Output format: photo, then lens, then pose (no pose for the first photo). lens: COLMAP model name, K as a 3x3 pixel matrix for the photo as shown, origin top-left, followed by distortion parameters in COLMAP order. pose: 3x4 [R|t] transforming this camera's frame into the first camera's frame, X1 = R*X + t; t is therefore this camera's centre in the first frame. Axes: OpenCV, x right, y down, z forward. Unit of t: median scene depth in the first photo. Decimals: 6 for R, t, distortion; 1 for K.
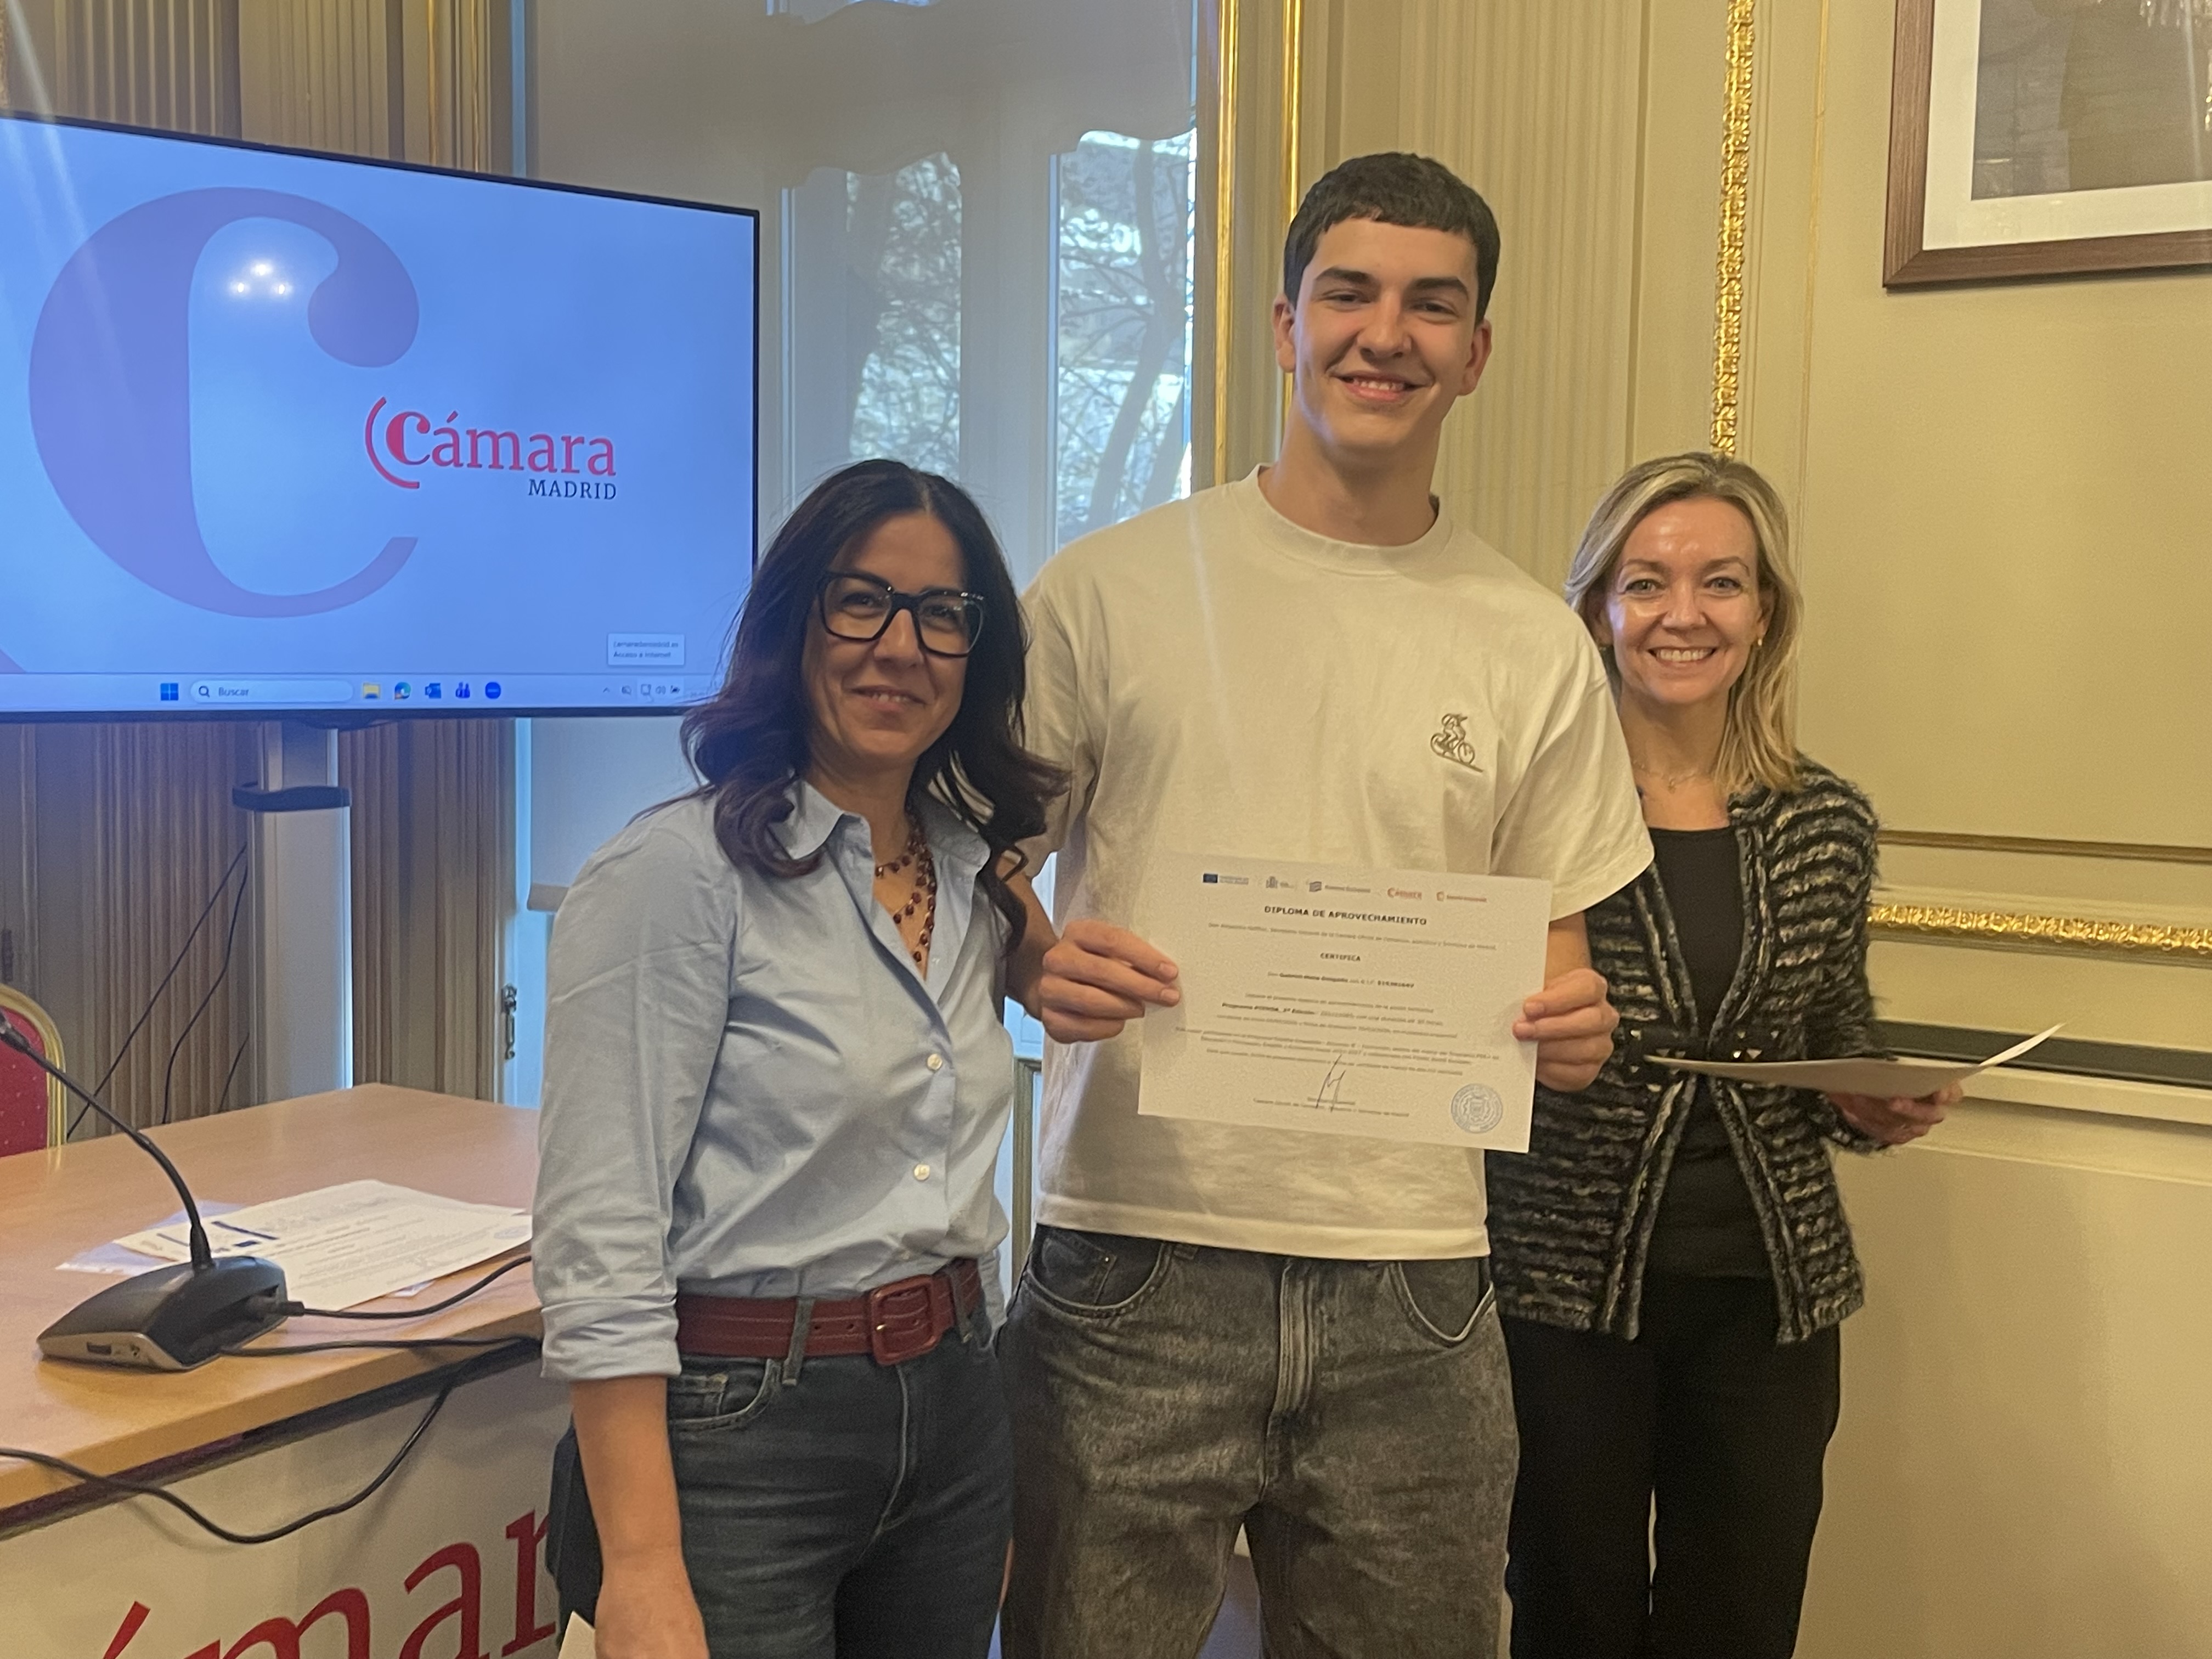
lens RADIAL K [[2520.1, 0, 1080.1], [0, 2520.1, 852.5], [0, 0, 1]] dist [0.118342, -0.201045]
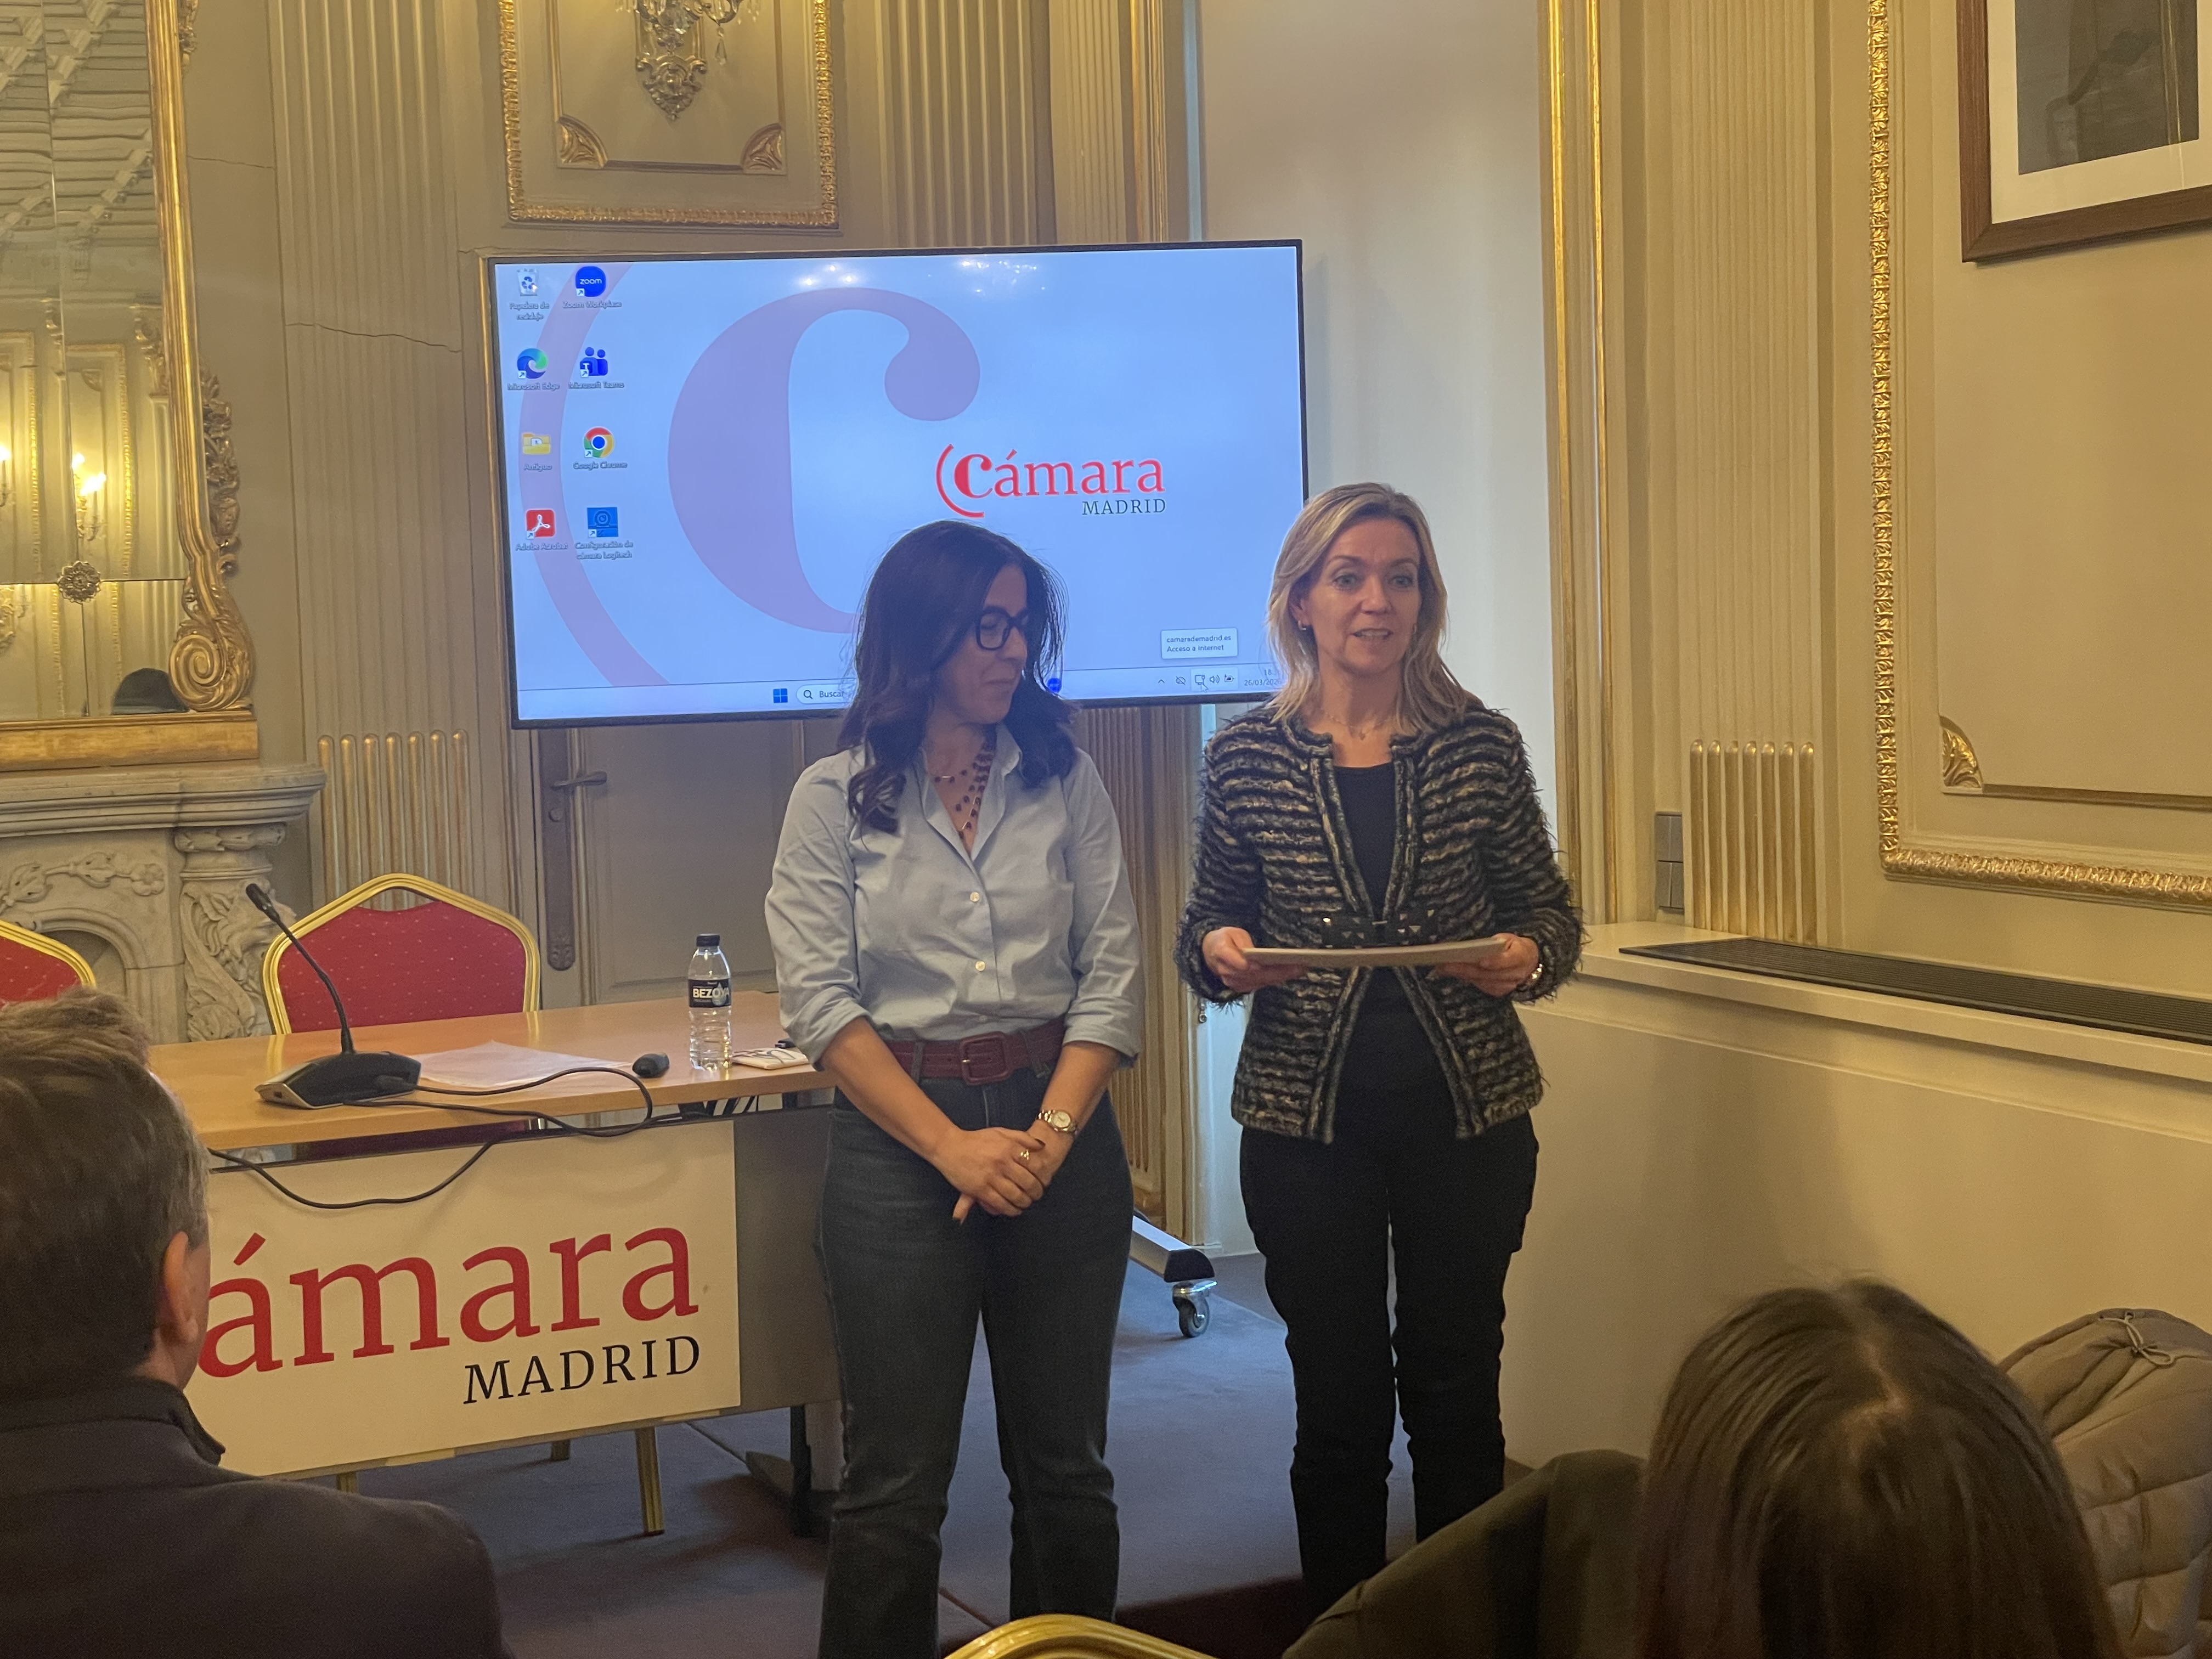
lens RADIAL K [[3389.1, 0, 1115.0], [0, 3389.1, 795.1], [0, 0, 1]] dist [0.124503, 0.043604]
pose [[0.845437, -0.012915, -0.533920, 0.636343], [-0.001461, 0.999648, -0.026493, 0.028054], [0.534074, 0.023178, 0.845120, -0.301258]]
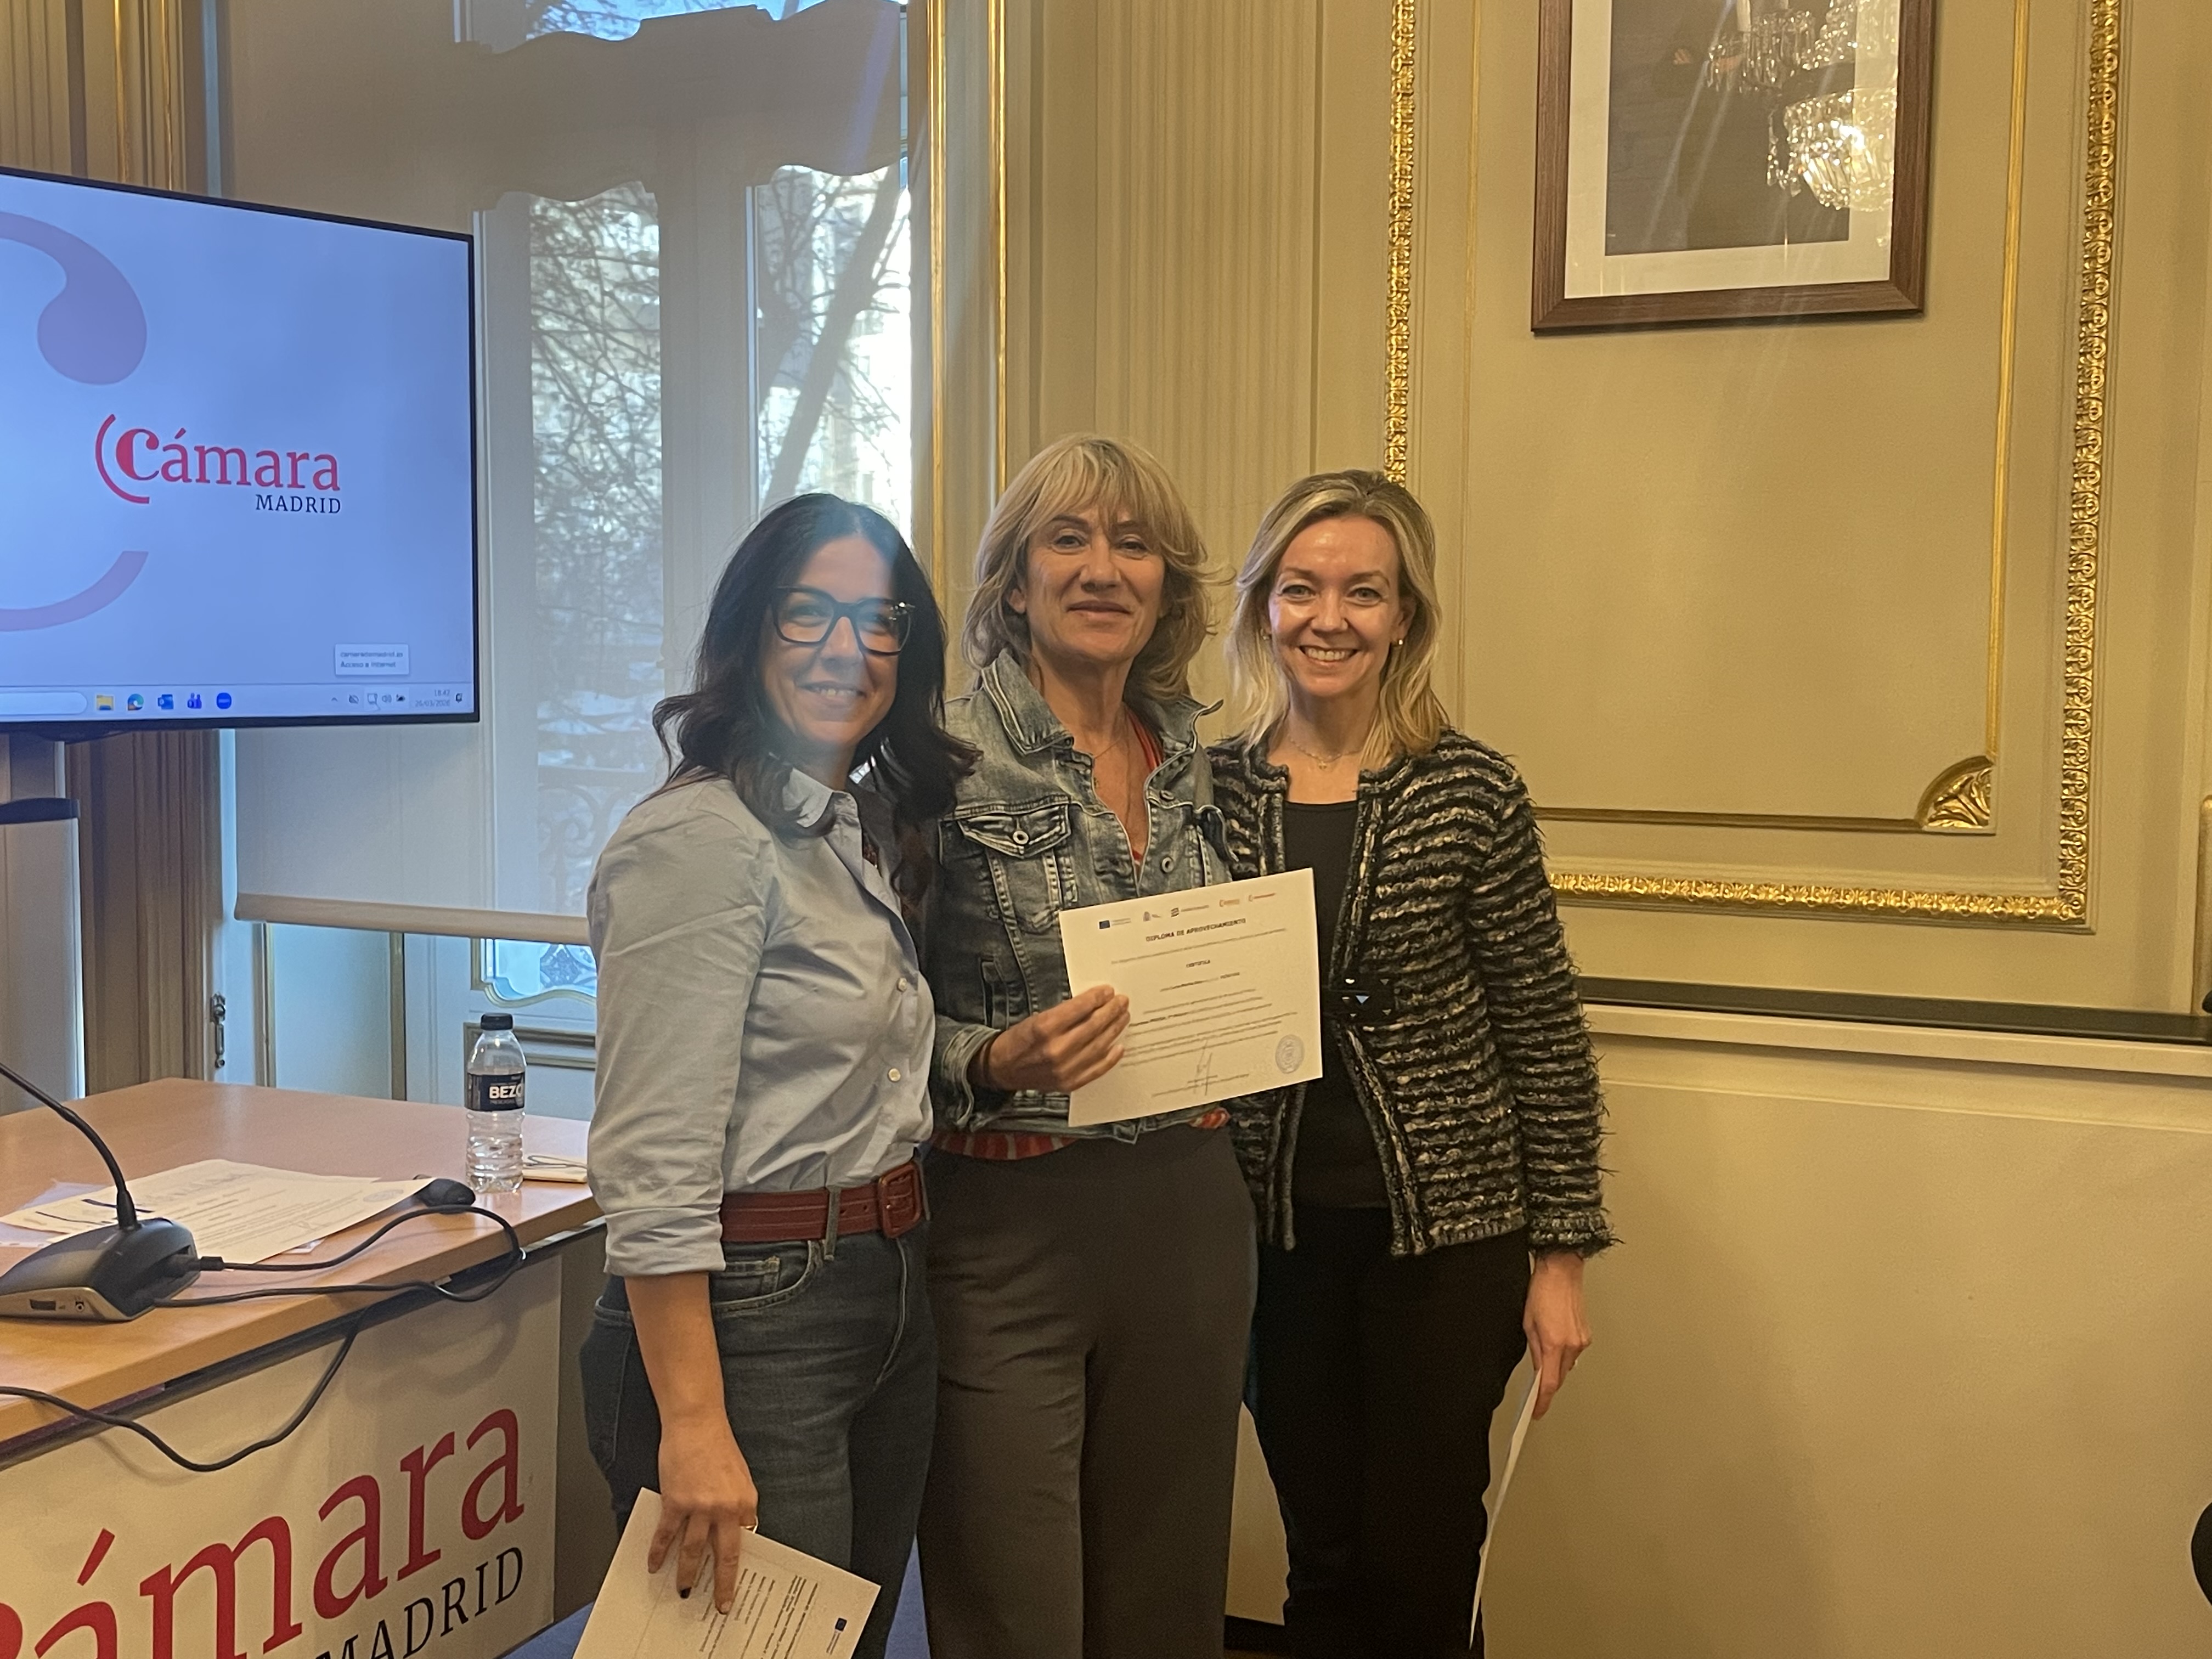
lens RADIAL K [[2520.1, 0, 1080.1], [0, 2520.1, 852.5], [0, 0, 1]] dist [0.118342, -0.201045]
pose [[0.986683, -0.022413, 0.161105, -0.059783], [0.023004, 0.999734, -0.001801, 0.007193], [-0.161022, 0.005483, 0.986936, -0.070245]]
